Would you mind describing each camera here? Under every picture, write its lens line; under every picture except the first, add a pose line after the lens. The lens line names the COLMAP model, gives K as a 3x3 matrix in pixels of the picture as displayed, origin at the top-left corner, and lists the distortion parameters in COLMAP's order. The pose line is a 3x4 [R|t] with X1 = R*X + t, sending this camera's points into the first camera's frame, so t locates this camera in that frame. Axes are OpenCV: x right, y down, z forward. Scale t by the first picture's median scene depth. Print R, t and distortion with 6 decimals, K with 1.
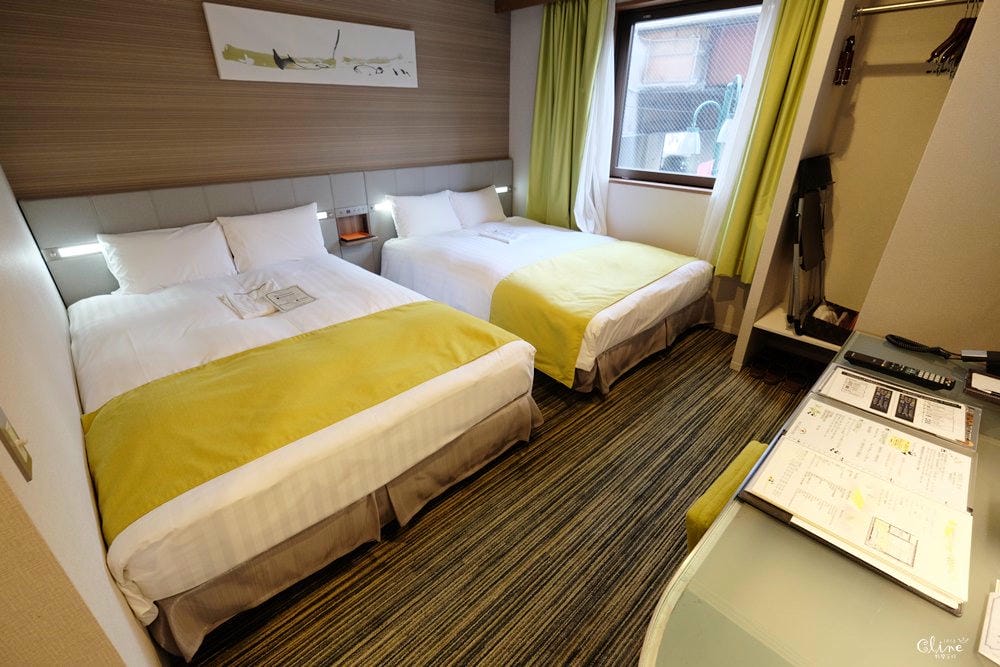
lens RADIAL K [[440.5, 0, 499.1], [0, 440.5, 327.5], [0, 0, 1]] dist [-0.002759, -0.000003]
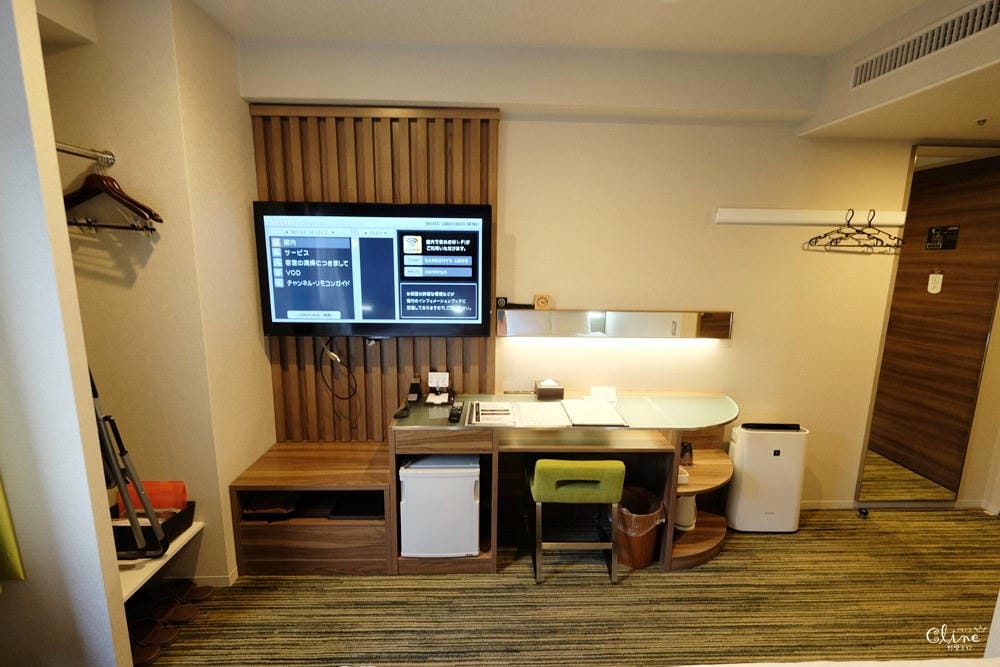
lens RADIAL K [[440.5, 0, 499.1], [0, 440.5, 327.5], [0, 0, 1]] dist [-0.002759, -0.000003]
pose [[-0.743815, -0.126144, 0.656374, -0.161588], [0.276884, 0.835650, 0.474367, -0.534653], [-0.608338, 0.534581, -0.586641, 0.994635]]
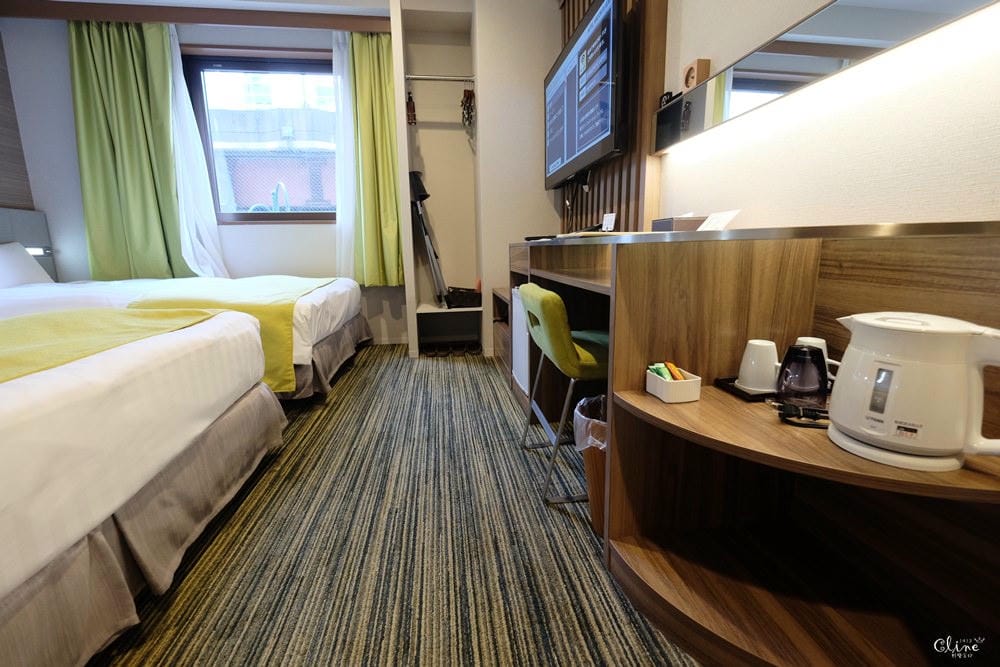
lens RADIAL K [[436.6, 0, 501.9], [0, 436.6, 327.9], [0, 0, 1]] dist [-0.004333, -0.000299]
pose [[0.580149, -0.160941, 0.798452, -0.254927], [0.374366, 0.923293, -0.085906, 0.256474], [-0.723379, 0.348751, 0.595899, 0.198996]]
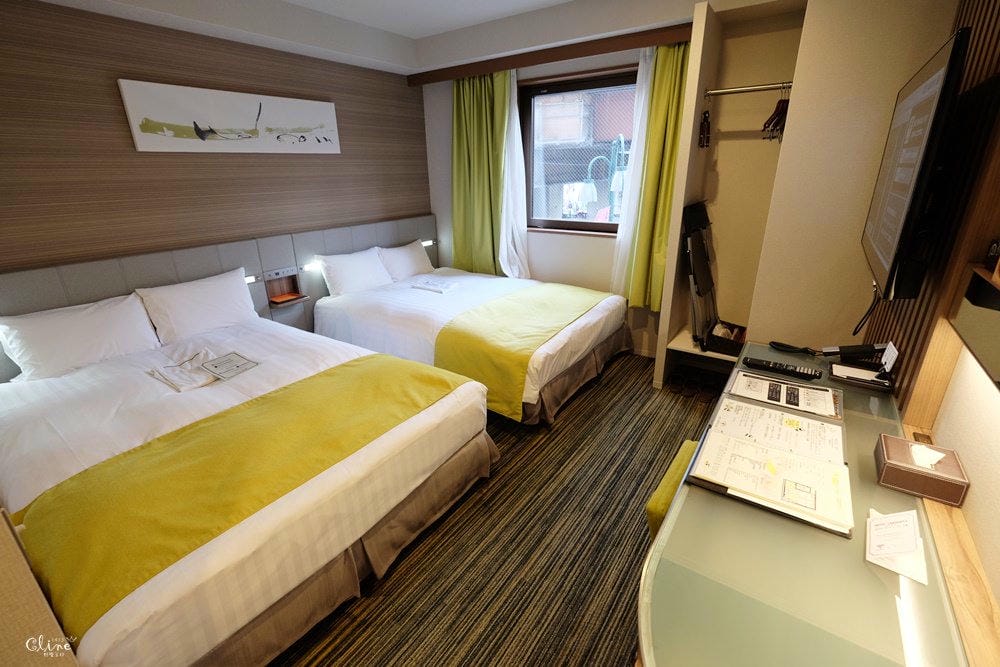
lens RADIAL K [[440.4, 0, 500.4], [0, 440.4, 328.4], [0, 0, 1]] dist [-0.004983, -0.000455]
pose [[0.979555, -0.090134, 0.179857, -0.057583], [0.108261, 0.989703, -0.093639, 0.008913], [-0.169565, 0.111196, 0.979226, -0.063445]]
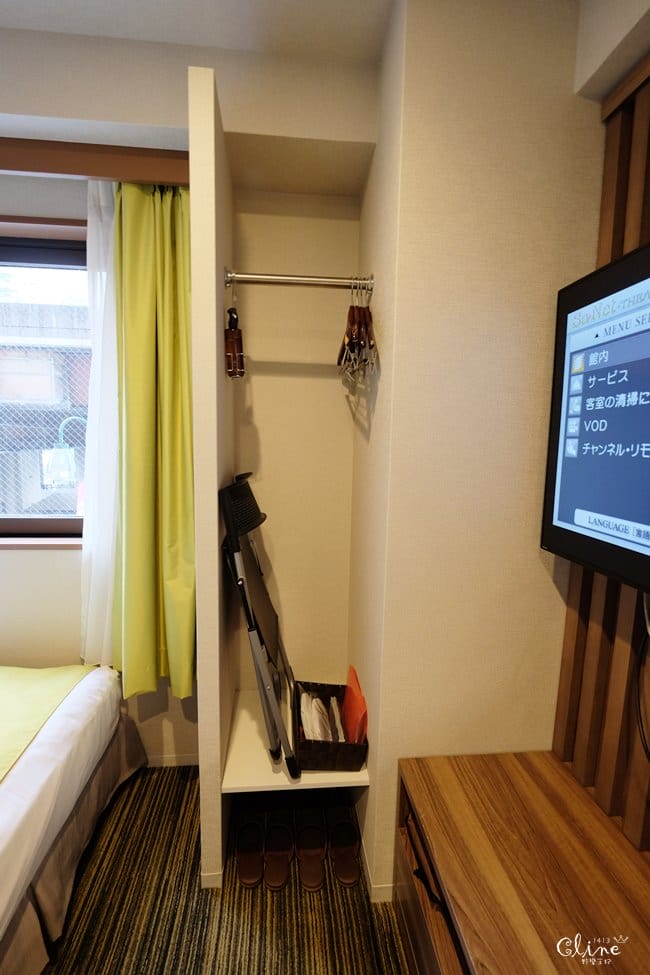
lens RADIAL K [[429.5, 0, 321.4], [0, 429.5, 489.6], [0, 0, 1]] dist [-0.002759, -0.000003]
pose [[0.619851, -0.086487, 0.779939, 0.344289], [0.329554, 0.930702, -0.158705, -0.253643], [-0.712165, 0.355405, 0.605399, 0.580340]]
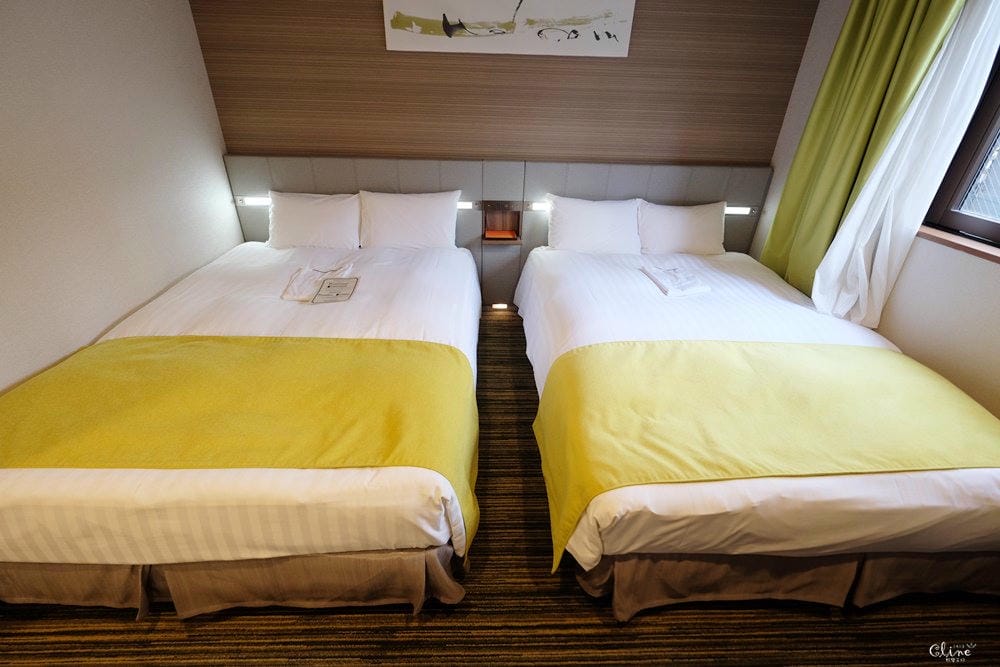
lens RADIAL K [[436.6, 0, 501.9], [0, 436.6, 327.9], [0, 0, 1]] dist [-0.004333, -0.000299]
pose [[0.742796, 0.333575, -0.580502, 0.354147], [-0.311524, 0.939667, 0.141344, -0.237360], [0.592628, 0.075851, 0.801897, 0.493718]]
